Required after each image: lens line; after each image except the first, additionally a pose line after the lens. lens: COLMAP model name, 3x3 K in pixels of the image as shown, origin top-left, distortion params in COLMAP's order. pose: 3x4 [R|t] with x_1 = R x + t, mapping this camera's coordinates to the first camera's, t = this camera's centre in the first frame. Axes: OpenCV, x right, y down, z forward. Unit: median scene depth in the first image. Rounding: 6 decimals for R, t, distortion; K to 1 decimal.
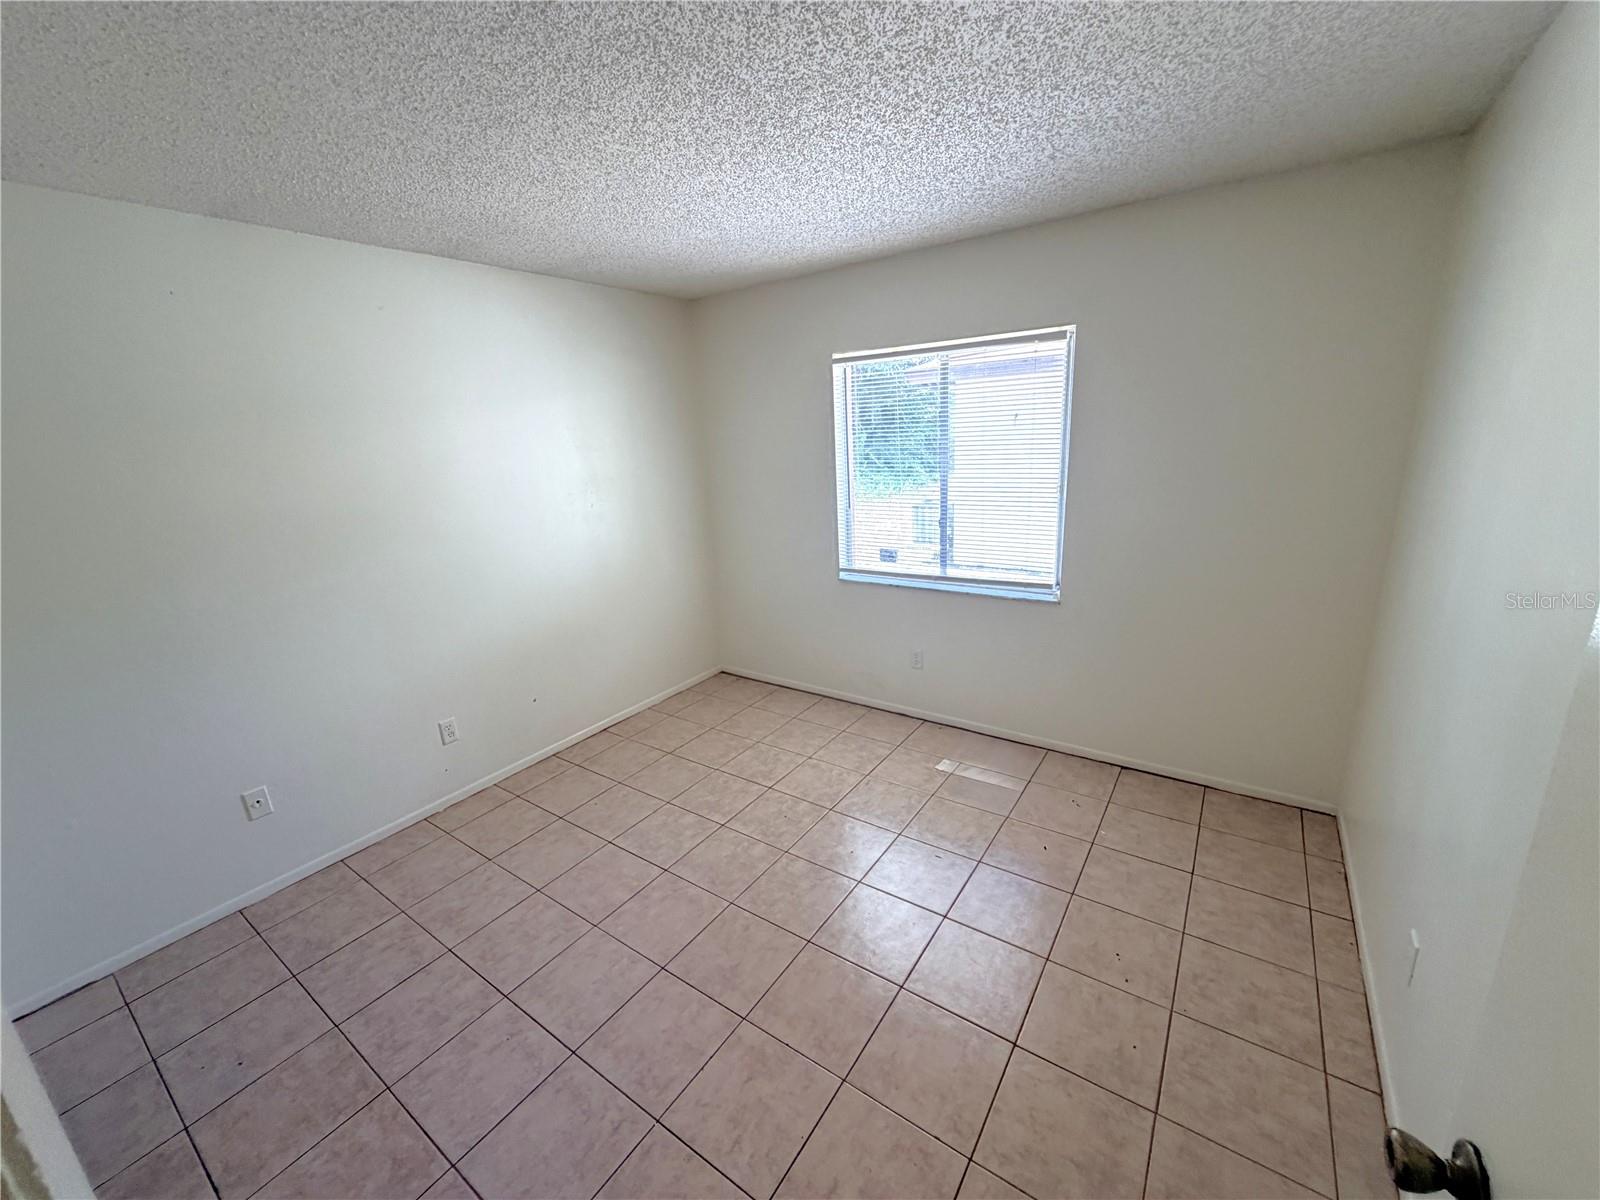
lens RADIAL K [[637.5, 0, 799.8], [0, 637.5, 601.5], [0, 0, 1]] dist [-0.000566, -0.000218]
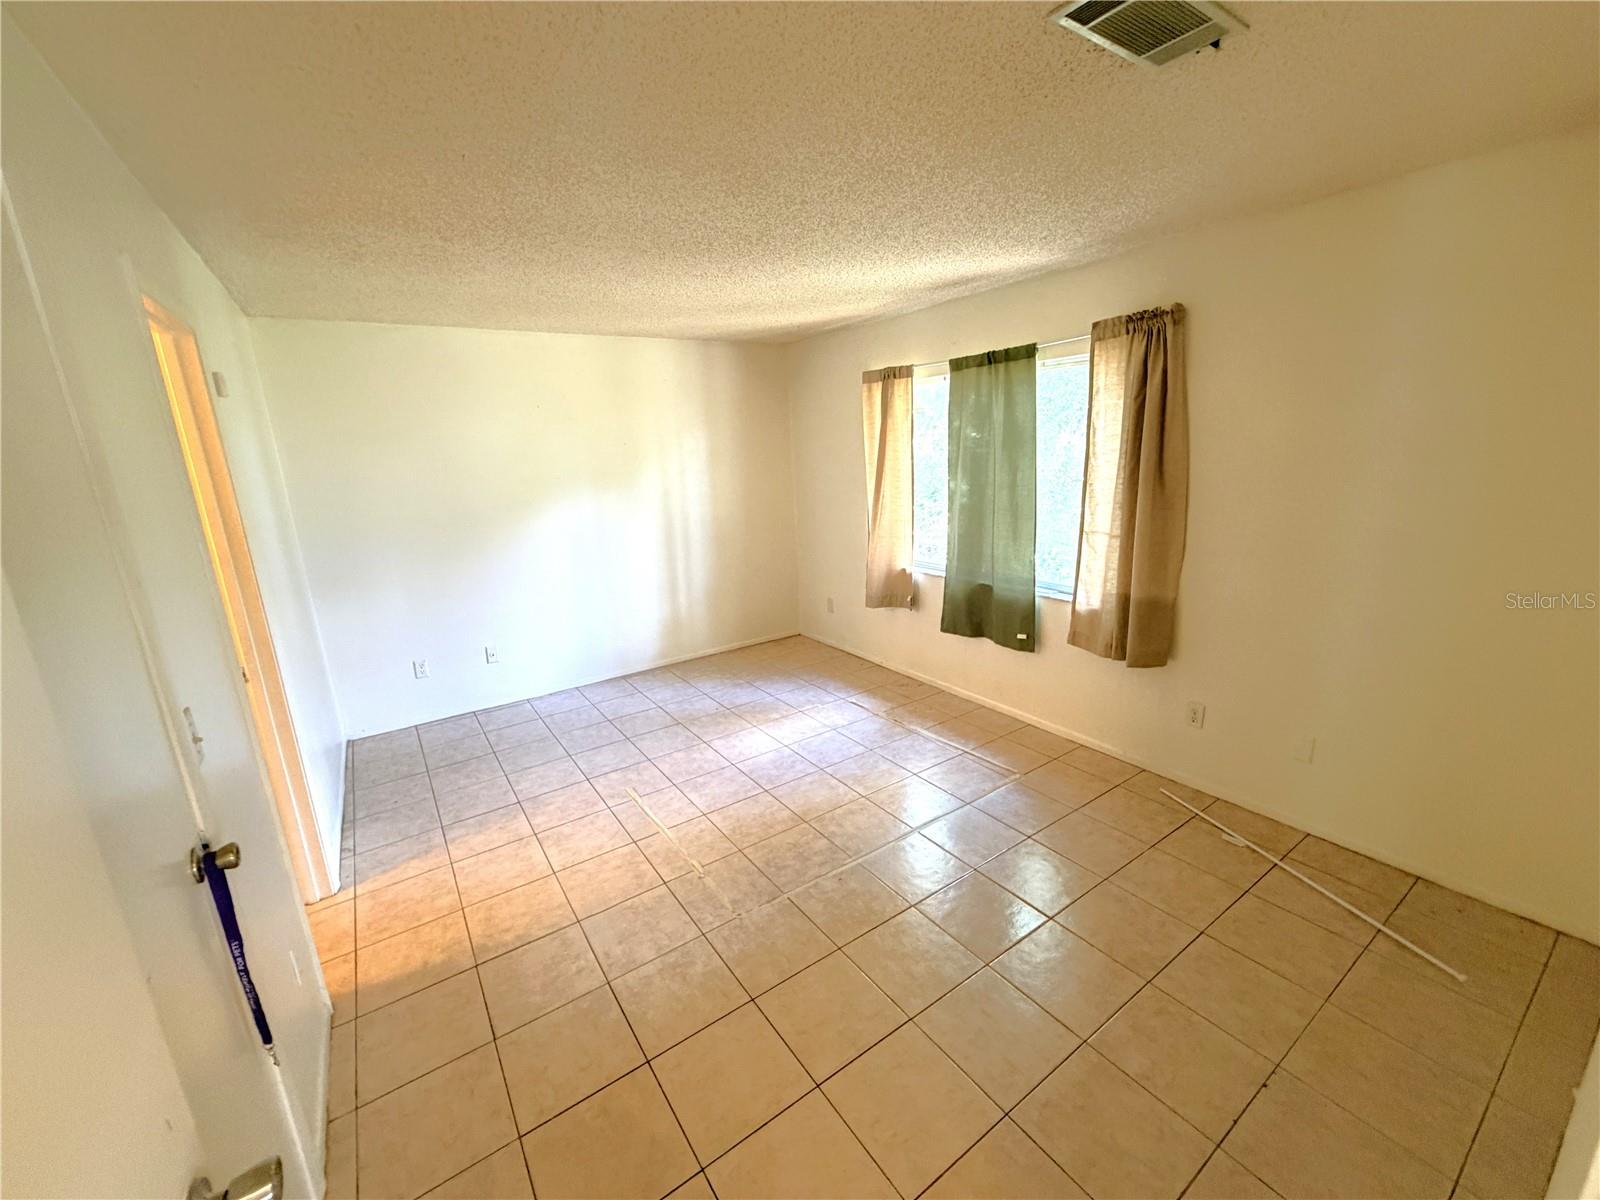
lens RADIAL K [[637.5, 0, 801.8], [0, 637.5, 600.7], [0, 0, 1]] dist [-0.000566, -0.000218]
pose [[0.935844, 0.094628, -0.339473, 0.144192], [-0.098305, 0.995136, 0.006389, 0.019536], [0.338426, 0.027393, 0.940594, -0.099139]]
